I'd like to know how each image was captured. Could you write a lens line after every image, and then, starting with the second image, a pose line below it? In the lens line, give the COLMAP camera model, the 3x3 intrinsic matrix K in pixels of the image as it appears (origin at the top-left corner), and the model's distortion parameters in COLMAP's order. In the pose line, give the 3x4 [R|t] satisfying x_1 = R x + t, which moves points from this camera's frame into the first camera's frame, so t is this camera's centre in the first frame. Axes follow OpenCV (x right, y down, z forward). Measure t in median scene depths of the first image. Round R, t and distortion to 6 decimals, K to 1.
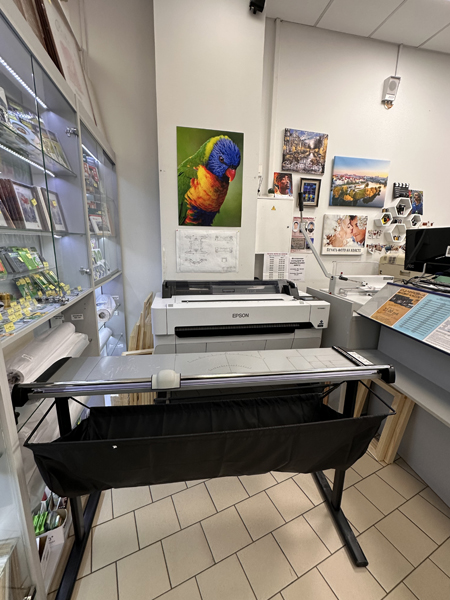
lens RADIAL K [[275.0, 0, 225.0], [0, 275.0, 300.0], [0, 0, 1]] dist [0.001460, 0.000034]
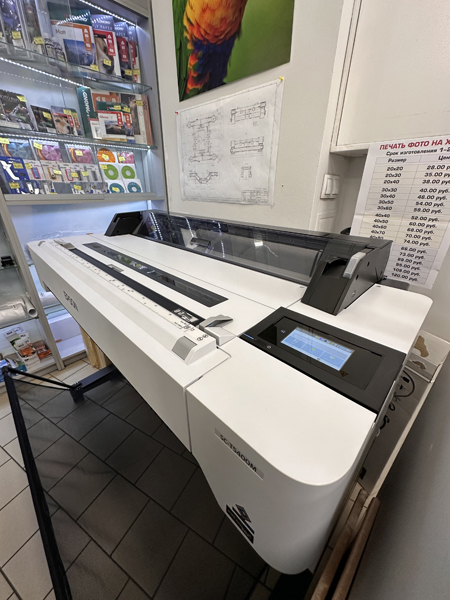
lens RADIAL K [[242.9, 0, 225.0], [0, 242.9, 300.0], [0, 0, 1]] dist [0.001518, 0.000208]
pose [[0.564768, 0.332969, -0.755096, 0.348296], [-0.174000, 0.942466, 0.285450, -0.063176], [0.806698, -0.029826, 0.590211, 0.777086]]
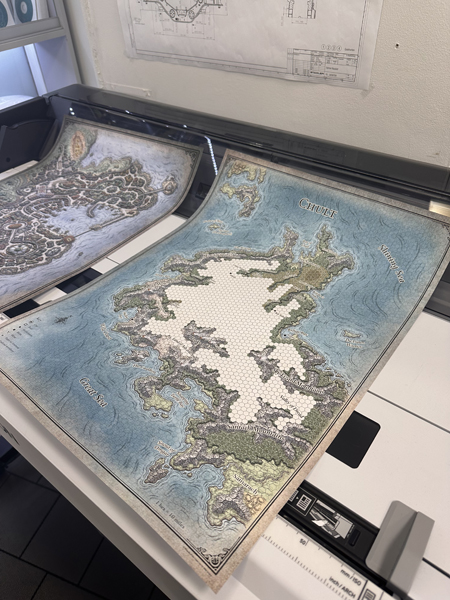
lens RADIAL K [[427.0, 0, 225.0], [0, 427.0, 300.0], [0, 0, 1]] dist [-0.004747, -0.003139]
pose [[0.678887, 0.447577, -0.582055, 0.221356], [-0.110388, 0.845934, 0.521738, -0.127561], [0.725898, -0.289949, 0.623700, 0.770043]]
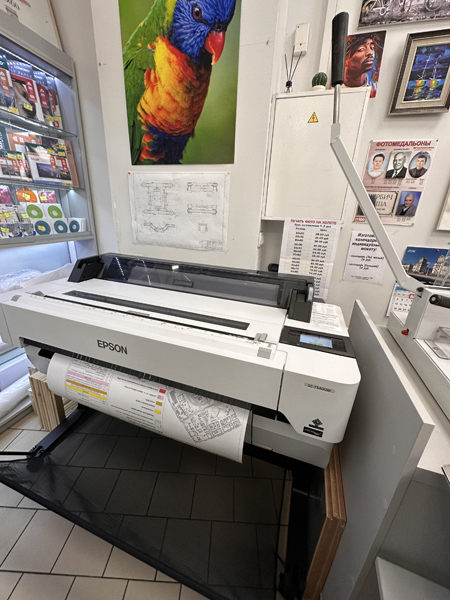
lens RADIAL K [[242.9, 0, 225.0], [0, 242.9, 300.0], [0, 0, 1]] dist [0.001518, 0.000208]
pose [[0.875983, 0.179837, -0.447562, 0.304046], [-0.130872, 0.981703, 0.138315, -0.077618], [0.464248, -0.062588, 0.883491, 0.593501]]
